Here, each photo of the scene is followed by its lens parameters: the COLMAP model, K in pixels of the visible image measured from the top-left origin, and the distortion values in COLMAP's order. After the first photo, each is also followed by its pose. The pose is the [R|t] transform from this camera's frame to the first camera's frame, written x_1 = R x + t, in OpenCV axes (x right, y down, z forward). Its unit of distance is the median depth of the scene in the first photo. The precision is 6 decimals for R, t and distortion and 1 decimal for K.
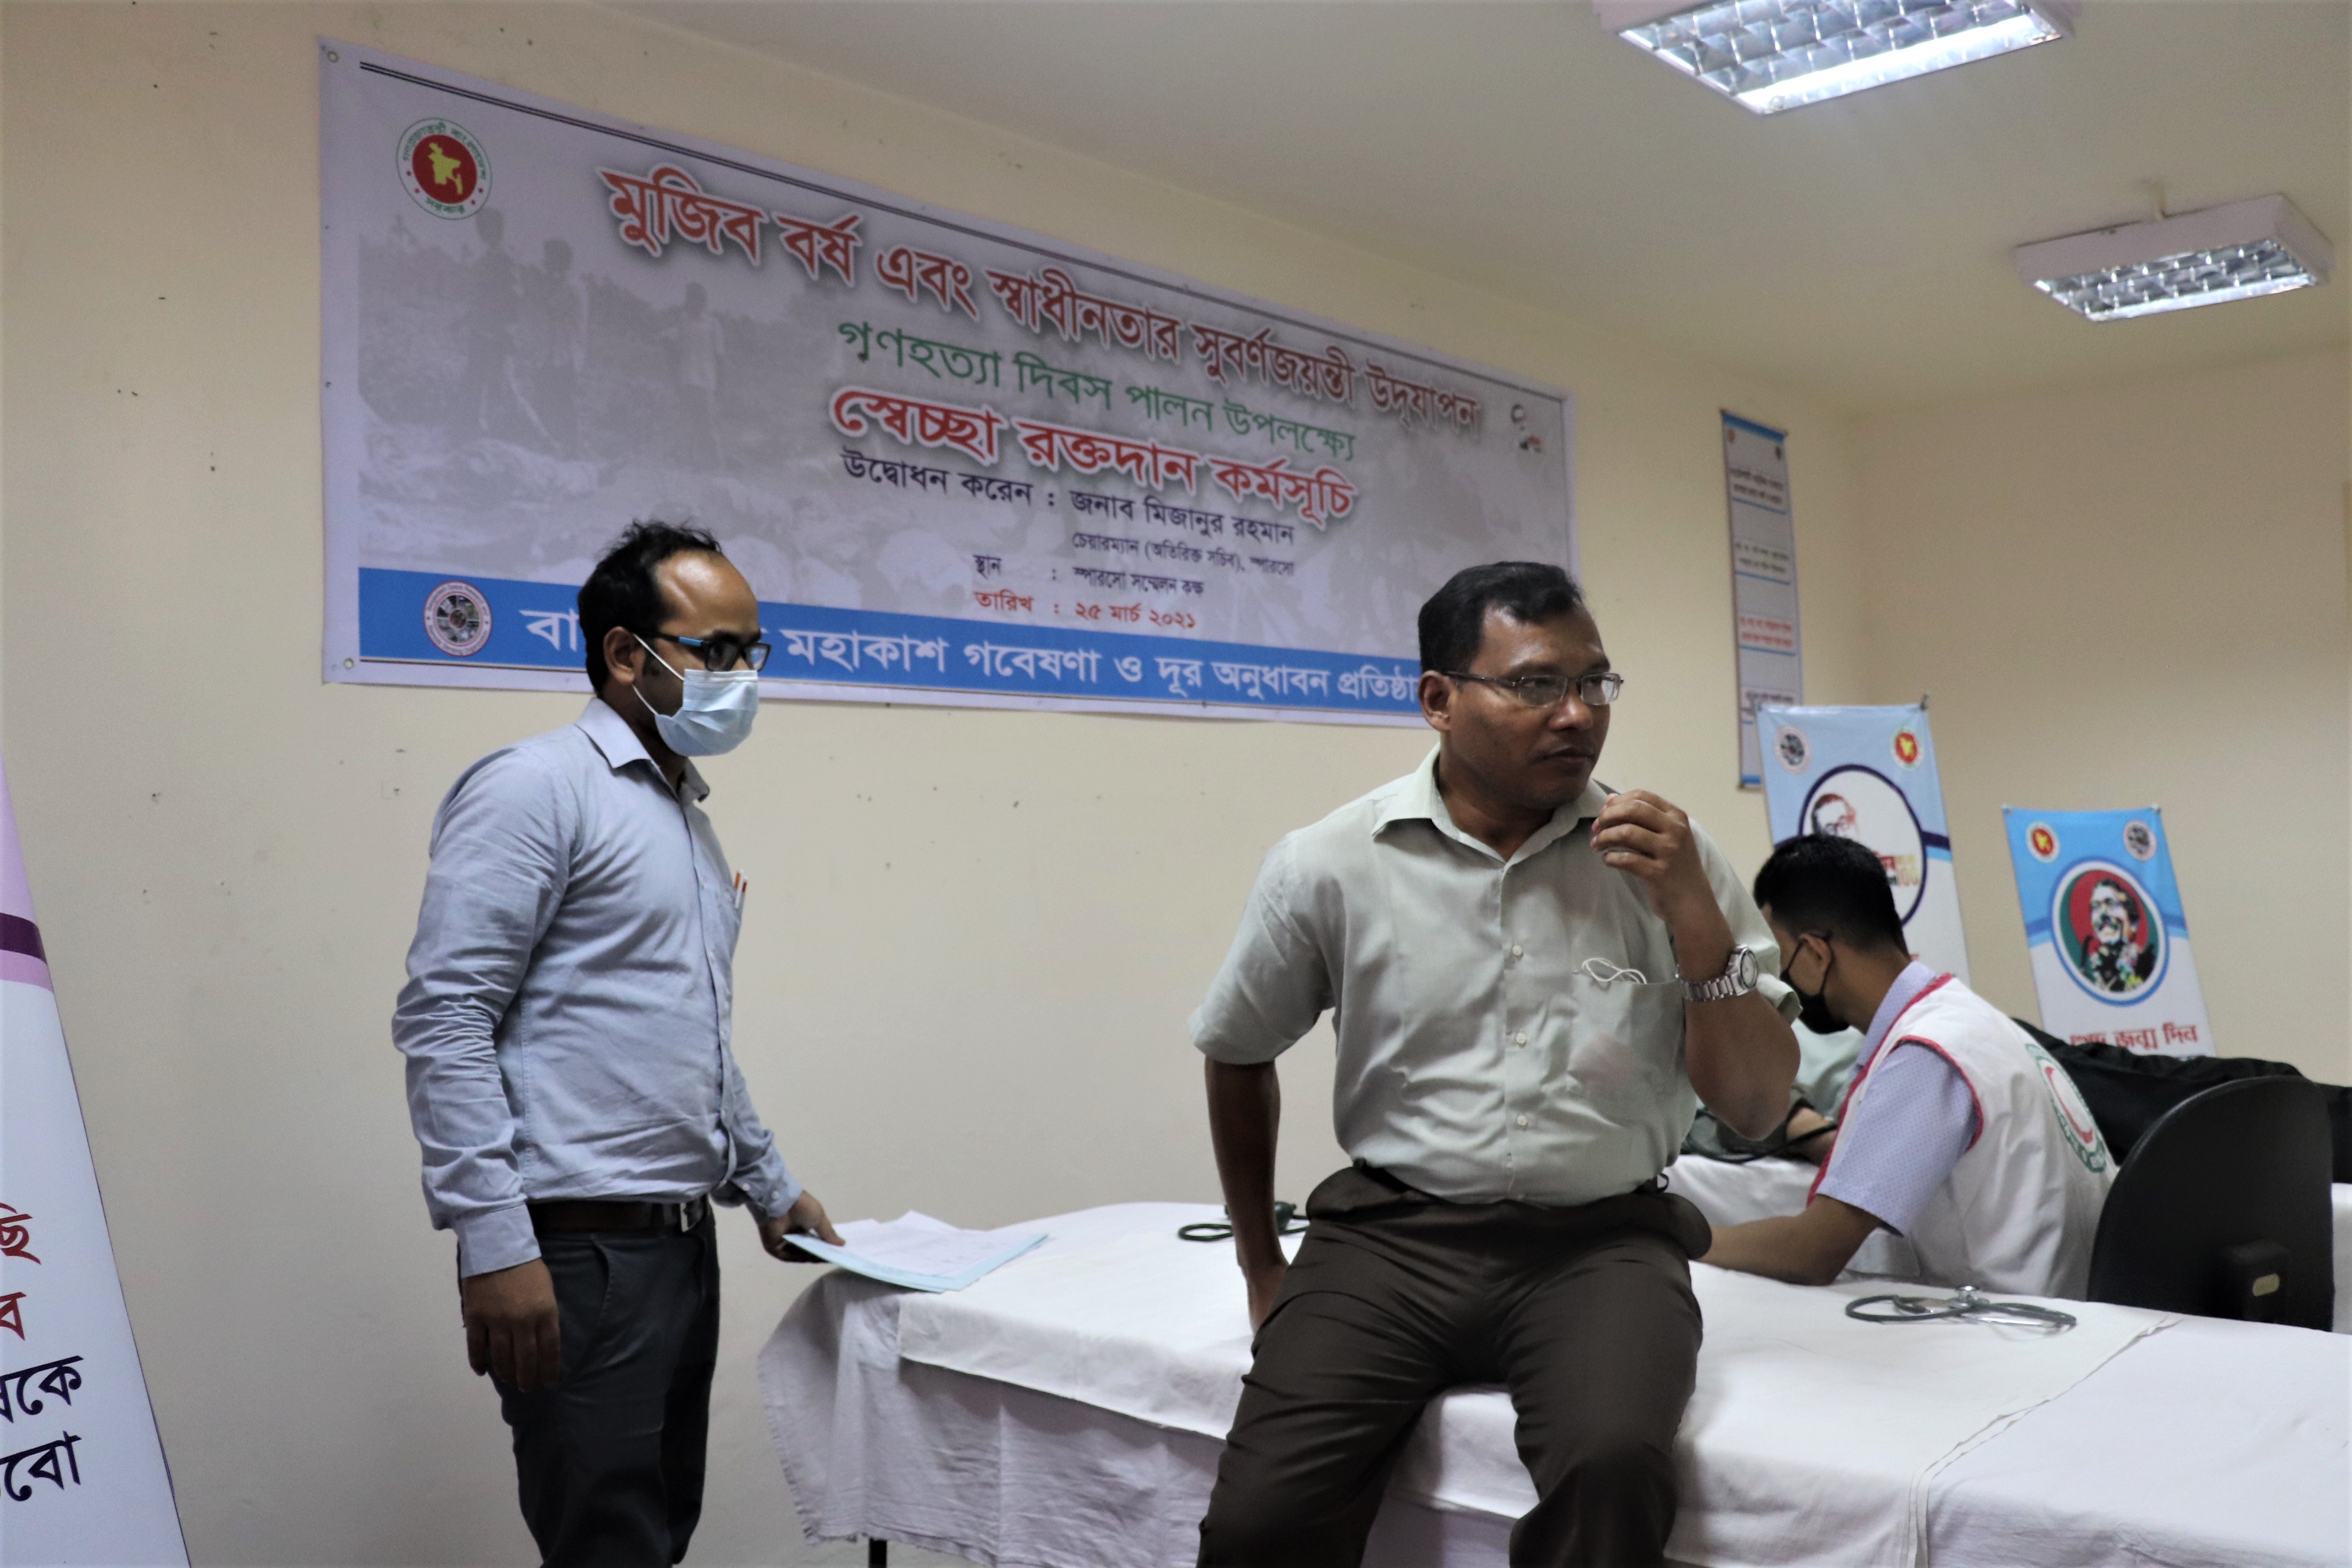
lens RADIAL K [[1946.4, 0, 1186.6], [0, 1946.4, 767.2], [0, 0, 1]] dist [-0.185030, 0.159171]
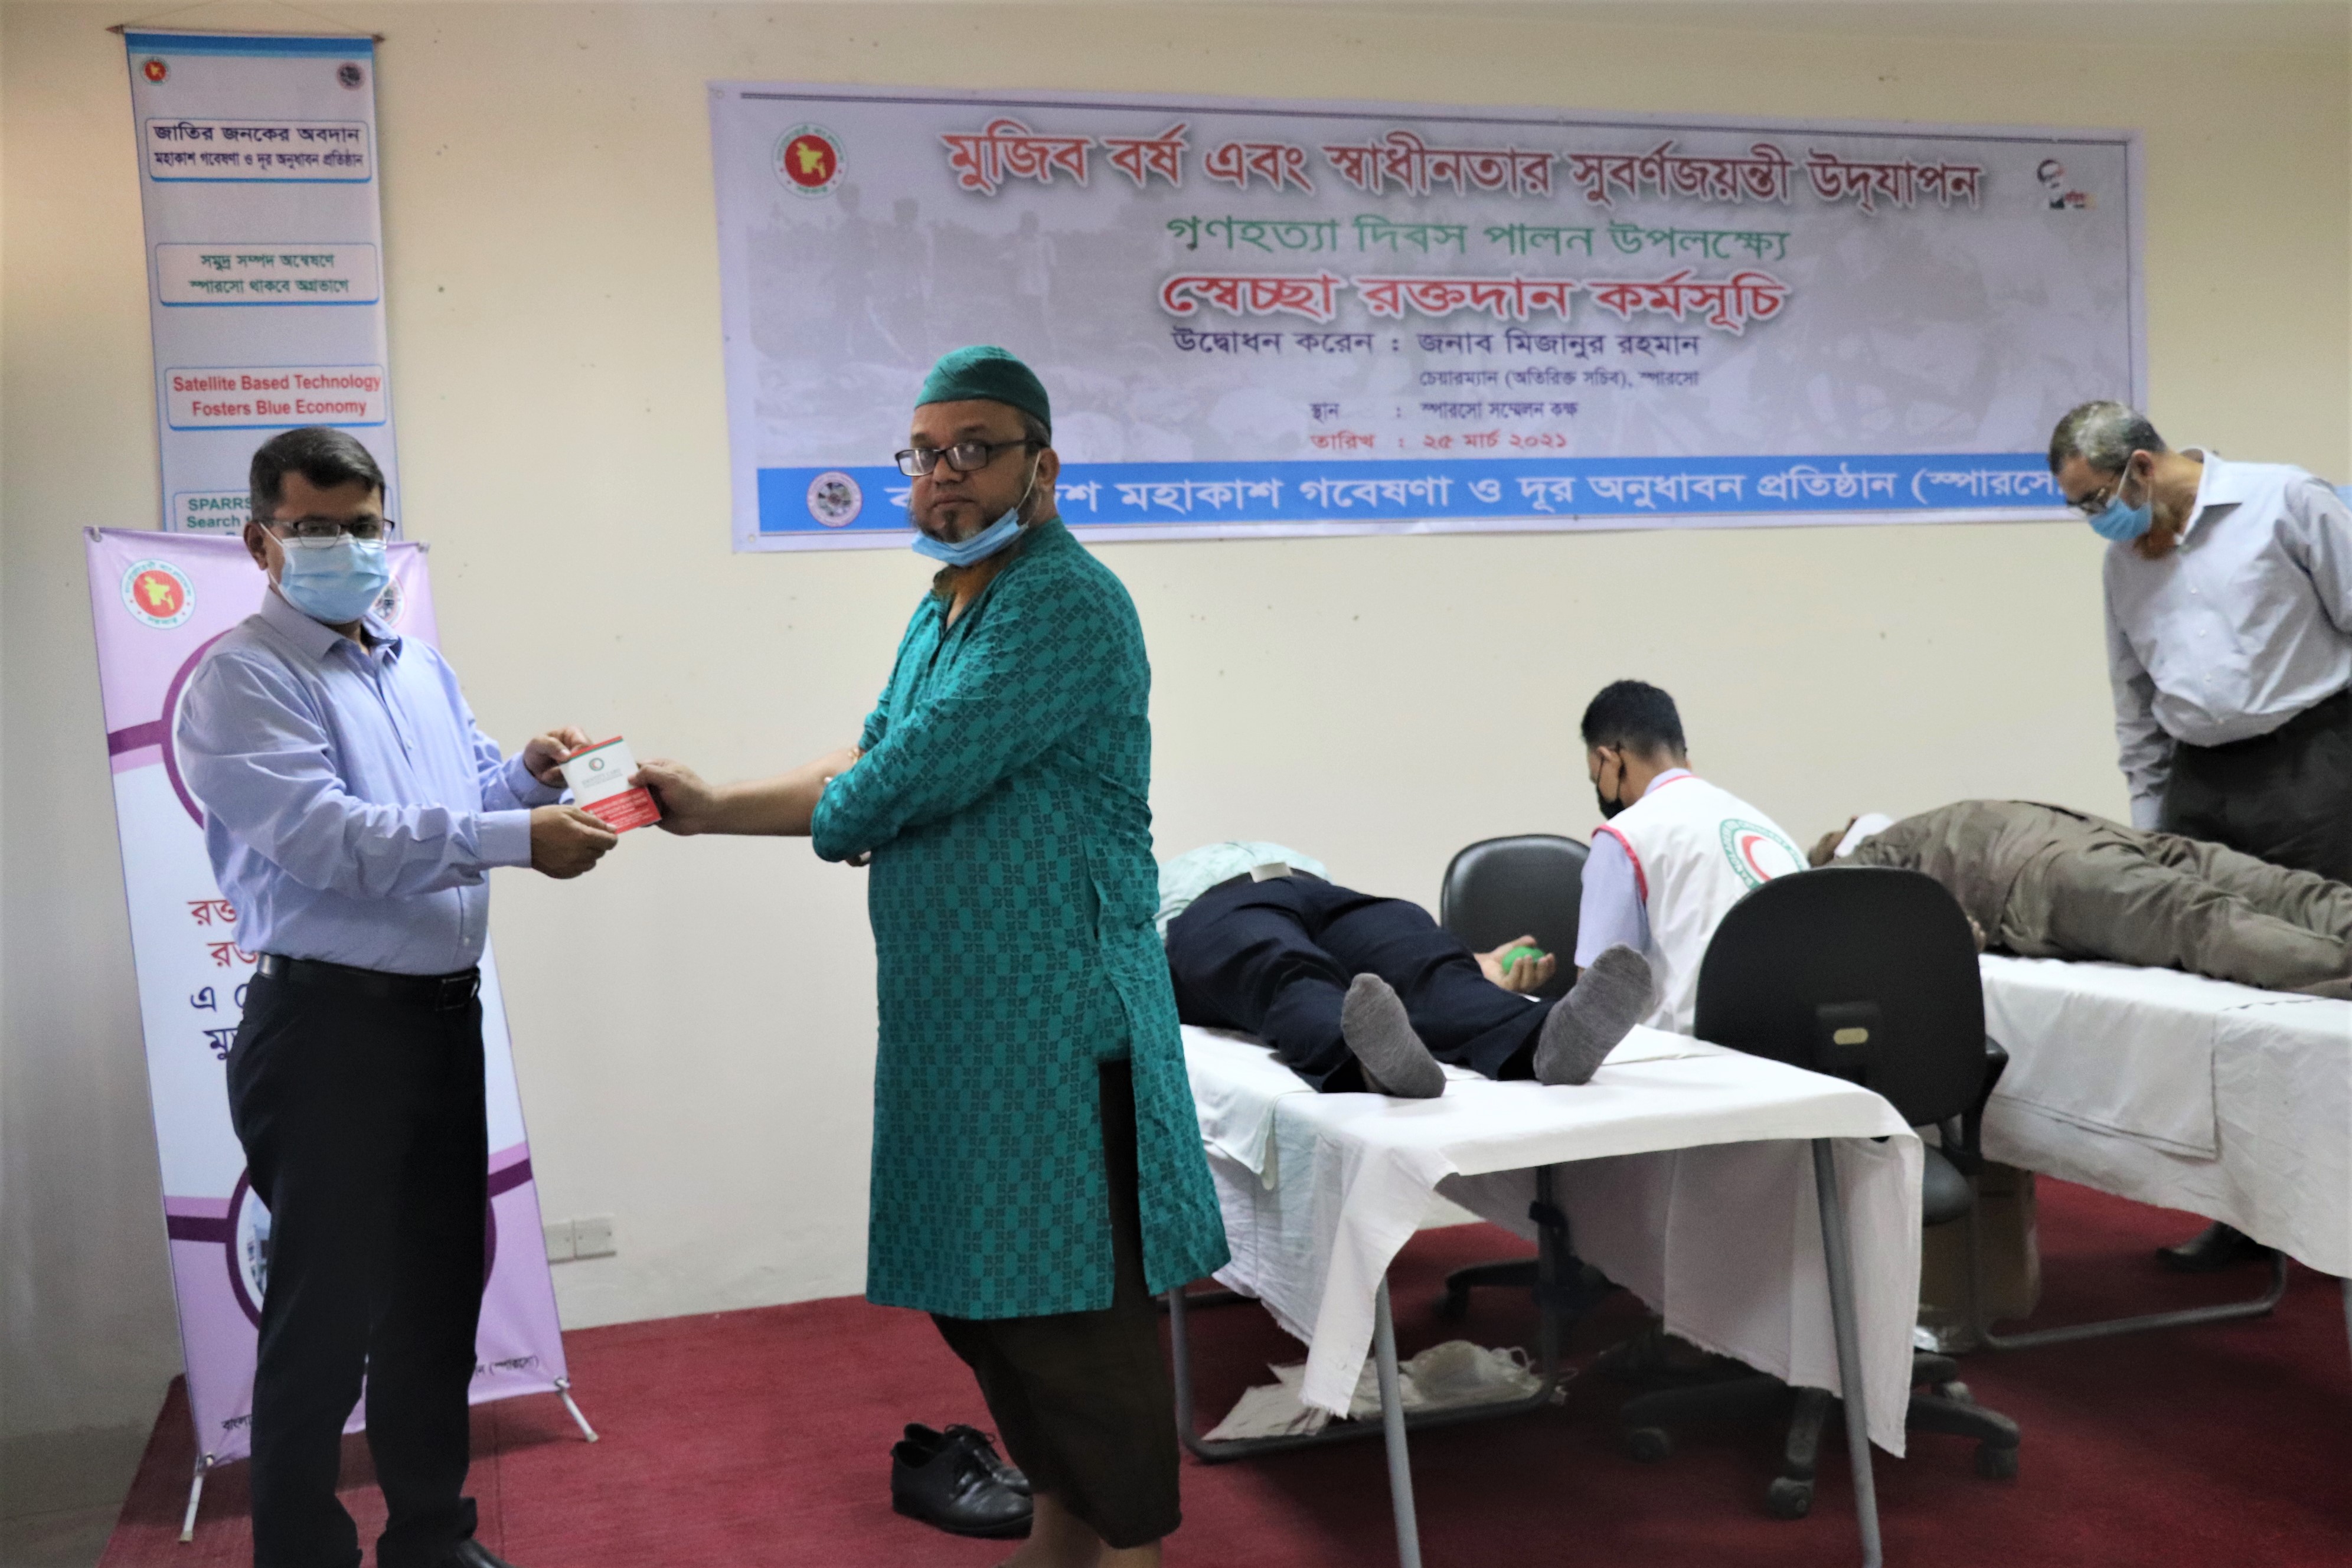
lens RADIAL K [[2431.5, 0, 1186.8], [0, 2431.5, 769.1], [0, 0, 1]] dist [-0.061466, 0.000000]
pose [[0.863842, 0.020133, -0.503360, 0.545883], [0.033763, 0.994641, 0.097725, -0.035290], [0.502630, -0.101414, 0.858533, -0.299808]]
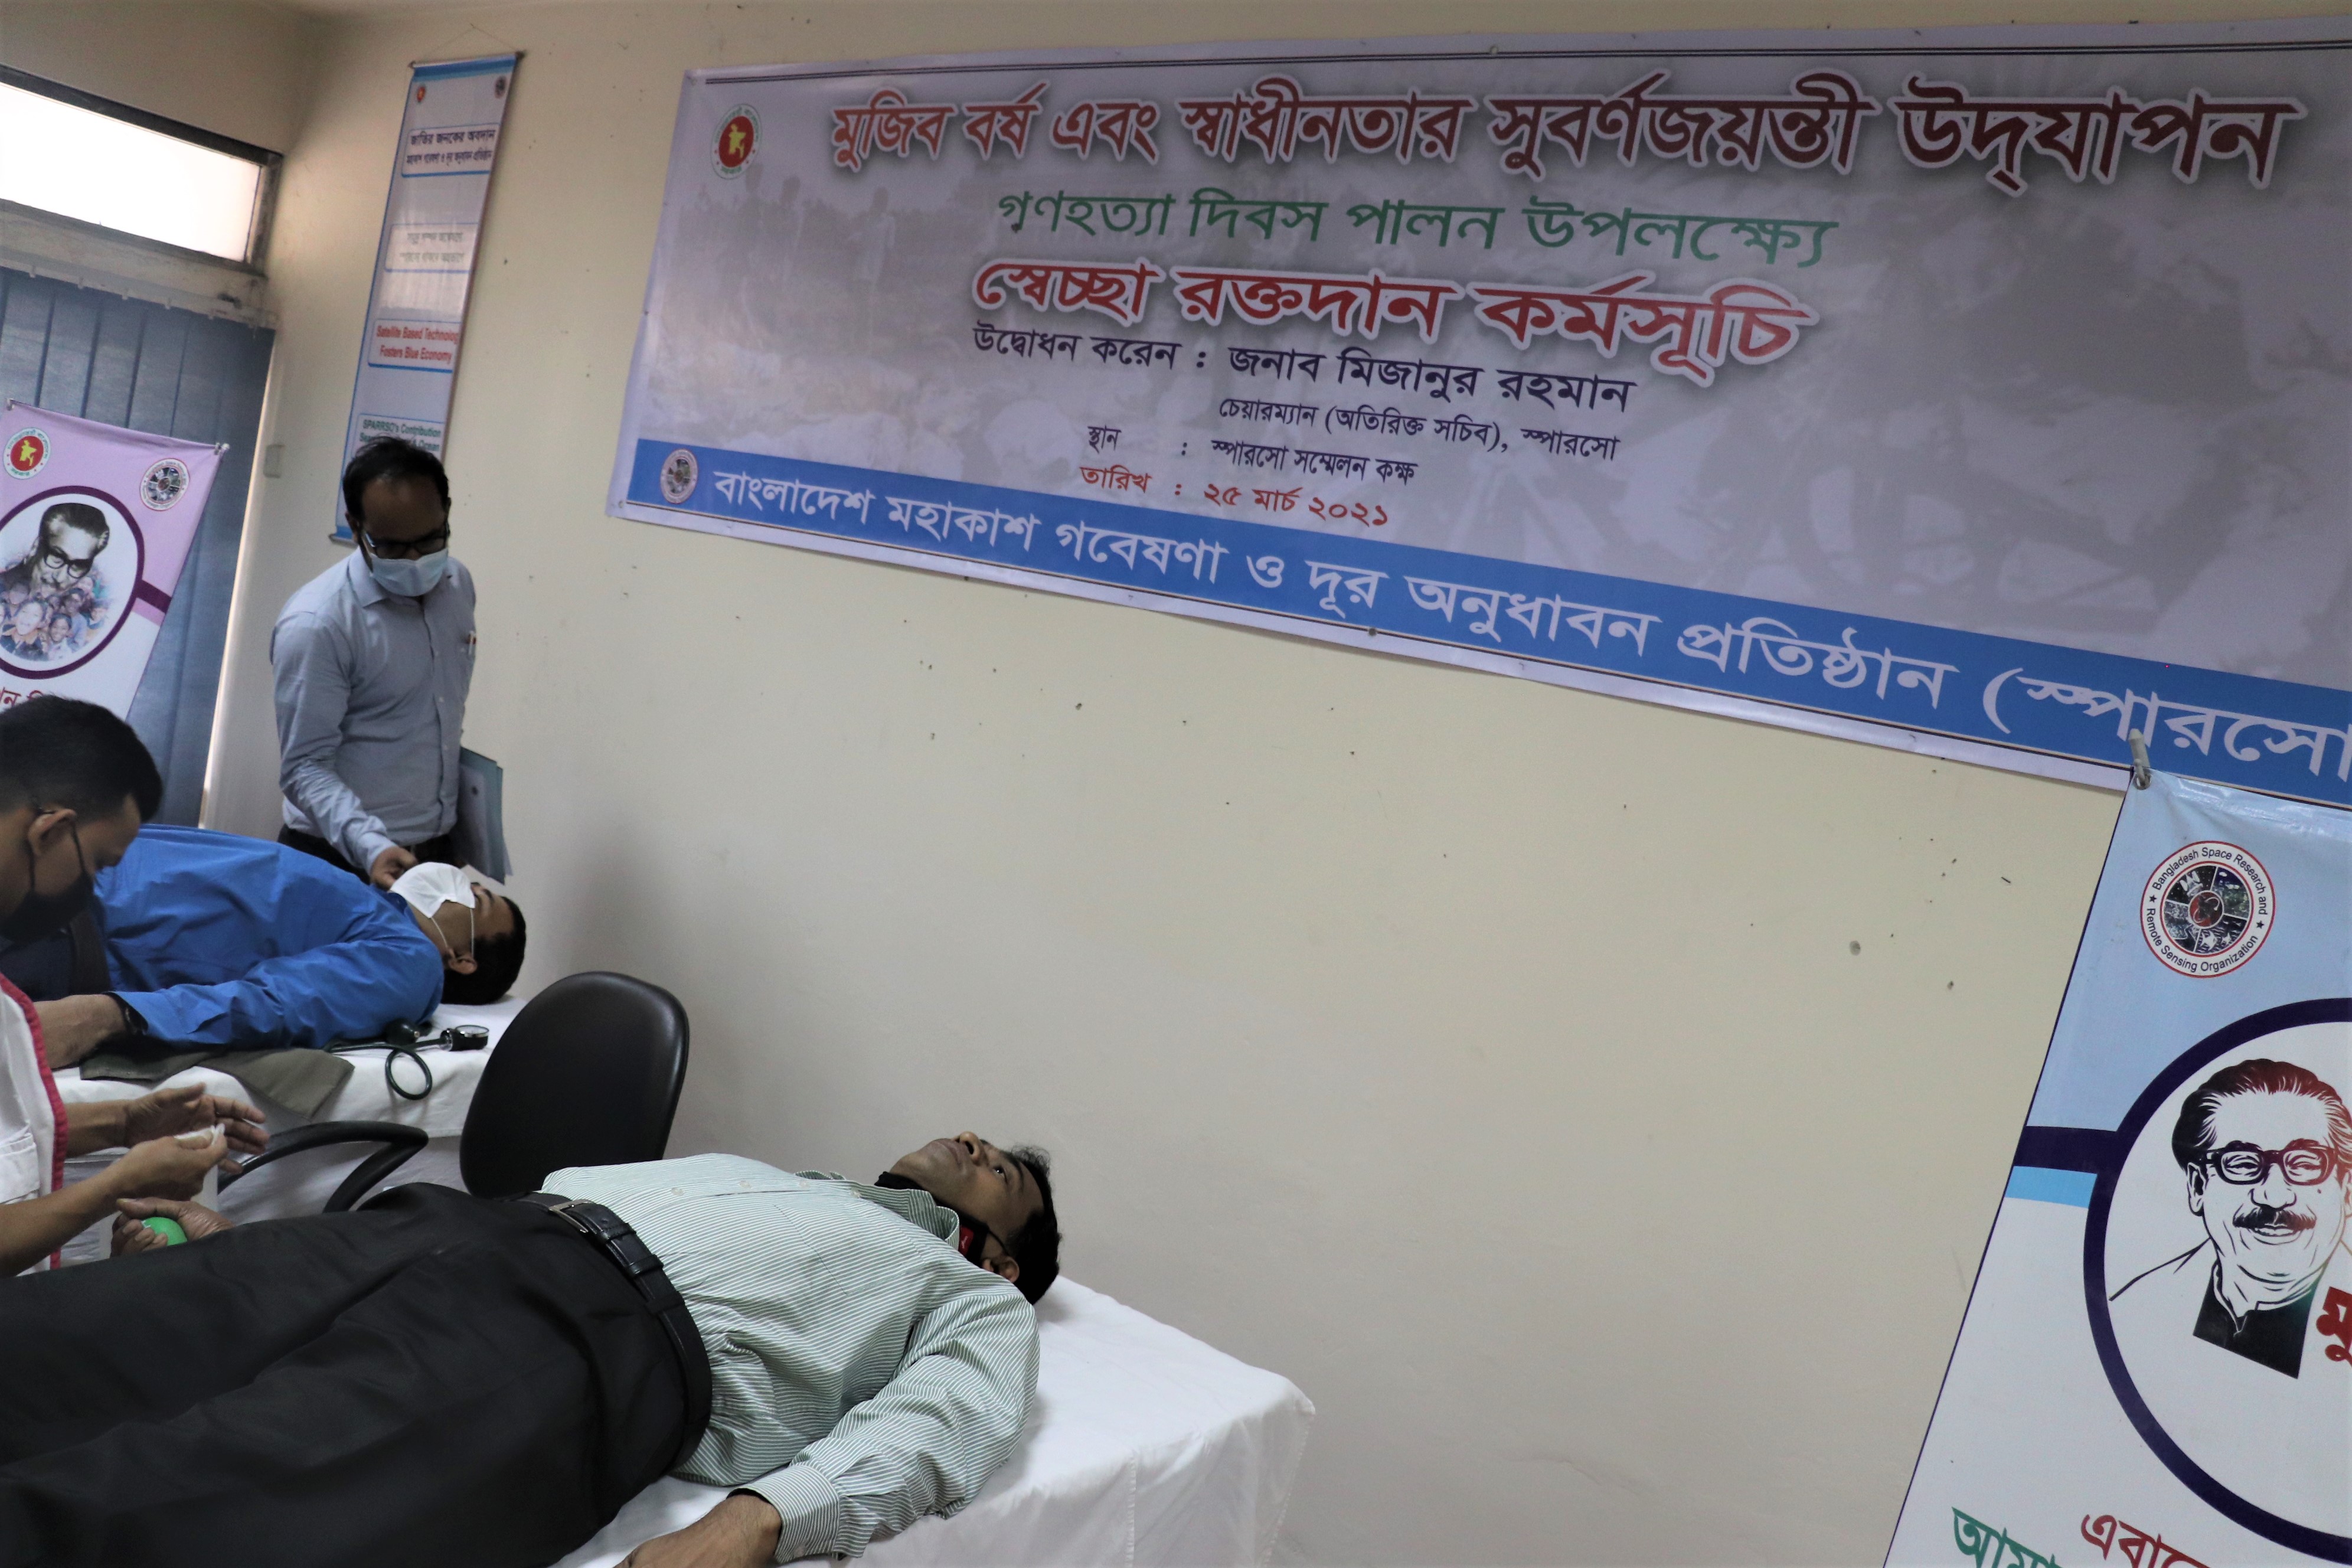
lens RADIAL K [[1946.4, 0, 1182.5], [0, 1946.4, 782.6], [0, 0, 1]] dist [-0.185030, 0.159171]
pose [[0.087989, 0.132215, -0.987308, 0.781481], [-0.139884, 0.982971, 0.119167, -0.057759], [0.986251, 0.127623, 0.104985, 0.937886]]
